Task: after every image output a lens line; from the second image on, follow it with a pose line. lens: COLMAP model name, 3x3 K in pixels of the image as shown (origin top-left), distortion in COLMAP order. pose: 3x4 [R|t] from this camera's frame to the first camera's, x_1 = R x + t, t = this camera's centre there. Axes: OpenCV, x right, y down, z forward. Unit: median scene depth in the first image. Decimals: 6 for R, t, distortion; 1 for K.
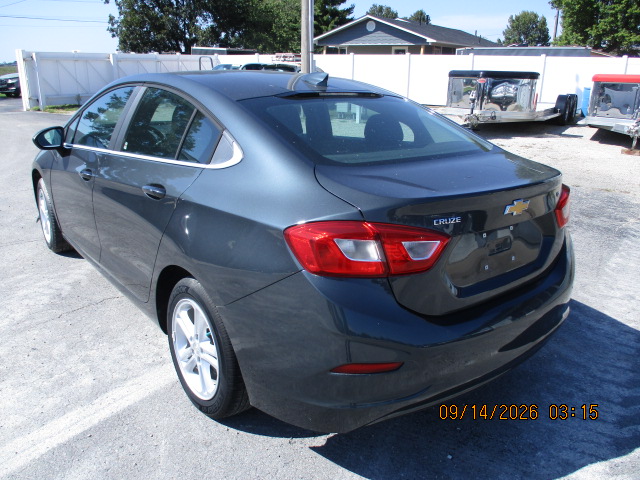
lens RADIAL K [[555.8, 0, 316.4], [0, 555.8, 238.4], [0, 0, 1]] dist [-0.045813, 0.013104]
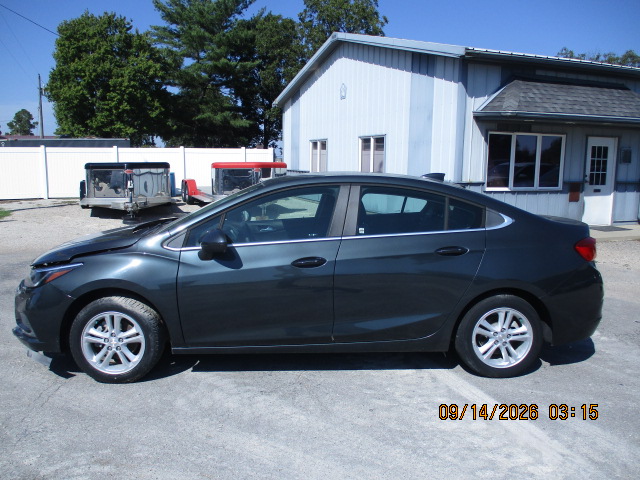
lens RADIAL K [[557.8, 0, 321.8], [0, 557.8, 241.1], [0, 0, 1]] dist [-0.051347, -0.003872]
pose [[0.566775, -0.132483, 0.813151, -0.174486], [0.247443, 0.968792, -0.014630, -0.017890], [-0.785836, 0.209500, 0.581869, 0.038960]]
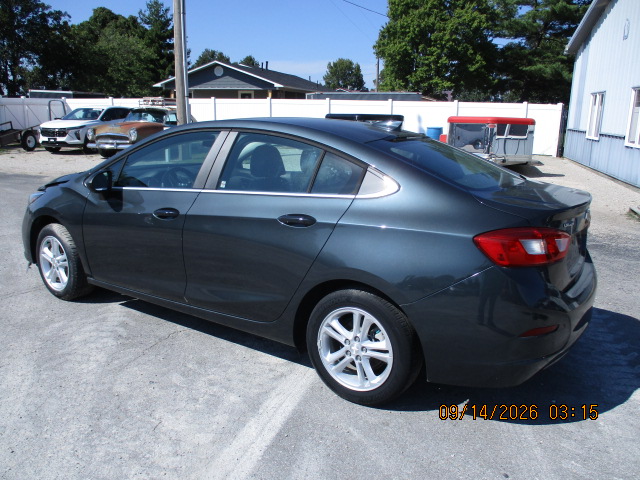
lens RADIAL K [[555.8, 0, 316.4], [0, 555.8, 238.4], [0, 0, 1]] dist [-0.045813, 0.013104]
pose [[0.950041, -0.068742, 0.304460, -0.061537], [0.090356, 0.994250, -0.057462, 0.002312], [-0.298760, 0.082102, 0.950790, -0.012285]]
